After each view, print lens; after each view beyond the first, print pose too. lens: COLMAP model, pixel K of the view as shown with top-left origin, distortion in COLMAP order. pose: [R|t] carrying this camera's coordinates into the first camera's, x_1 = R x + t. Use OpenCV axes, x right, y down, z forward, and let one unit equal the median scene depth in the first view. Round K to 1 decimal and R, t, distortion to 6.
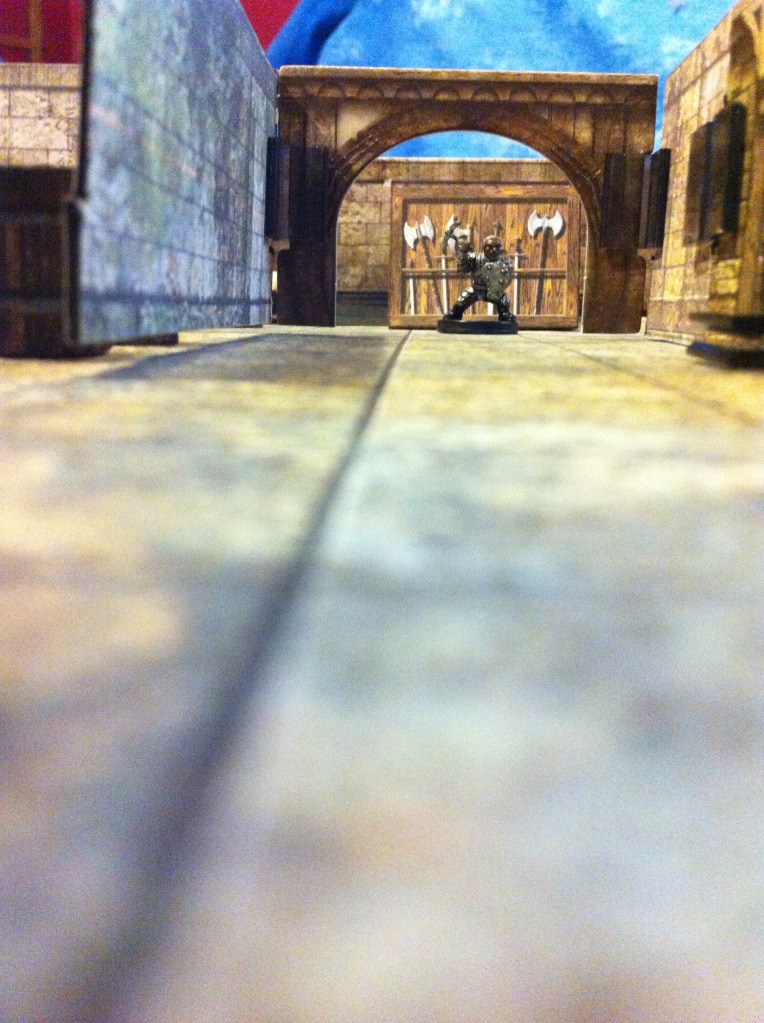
lens RADIAL K [[989.8, 0, 382.0], [0, 989.8, 511.5], [0, 0, 1]] dist [0.105389, -0.359145]
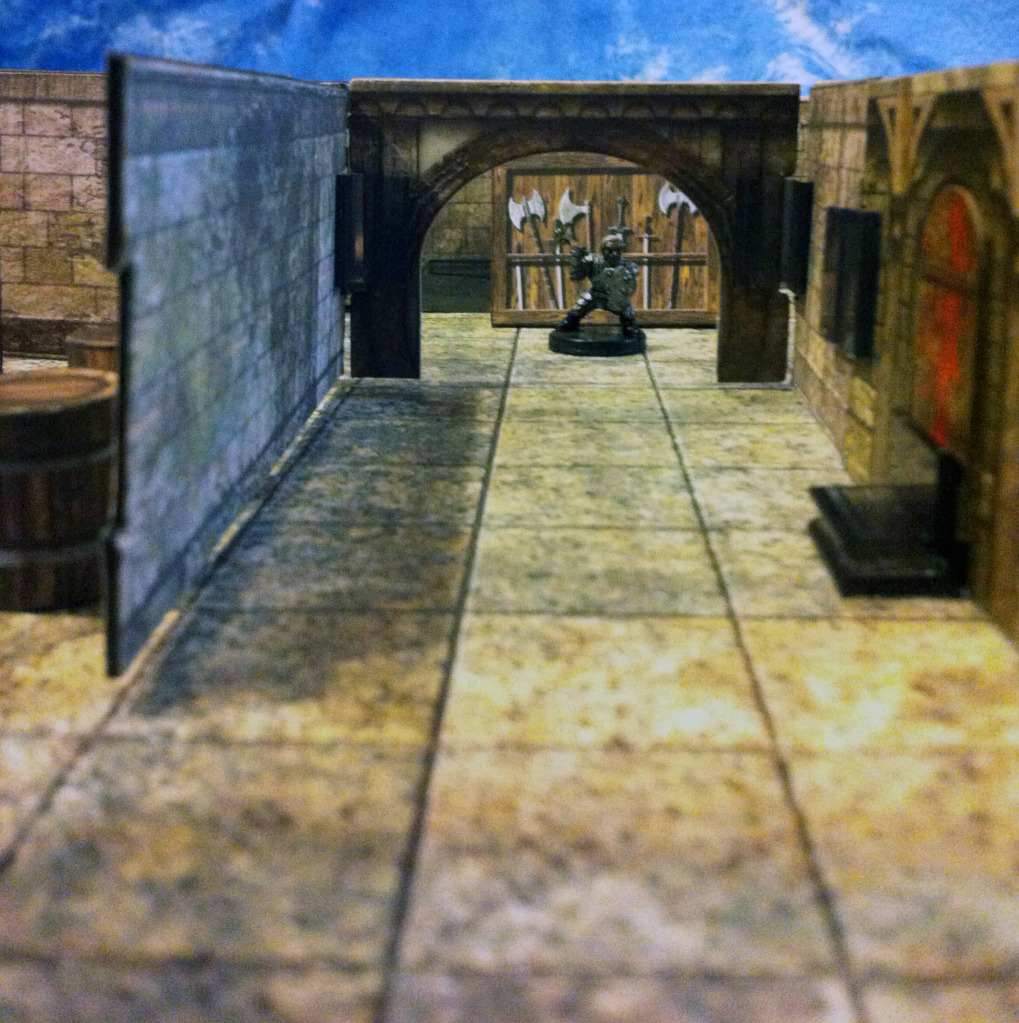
lens RADIAL K [[1311.8, 0, 517.9], [0, 1311.8, 338.7], [0, 0, 1]] dist [0.156639, -0.675851]
pose [[0.999862, -0.015402, 0.006253, 0.023575], [0.015611, 0.999269, -0.034888, -0.150529], [-0.005712, 0.034980, 0.999372, -0.087074]]
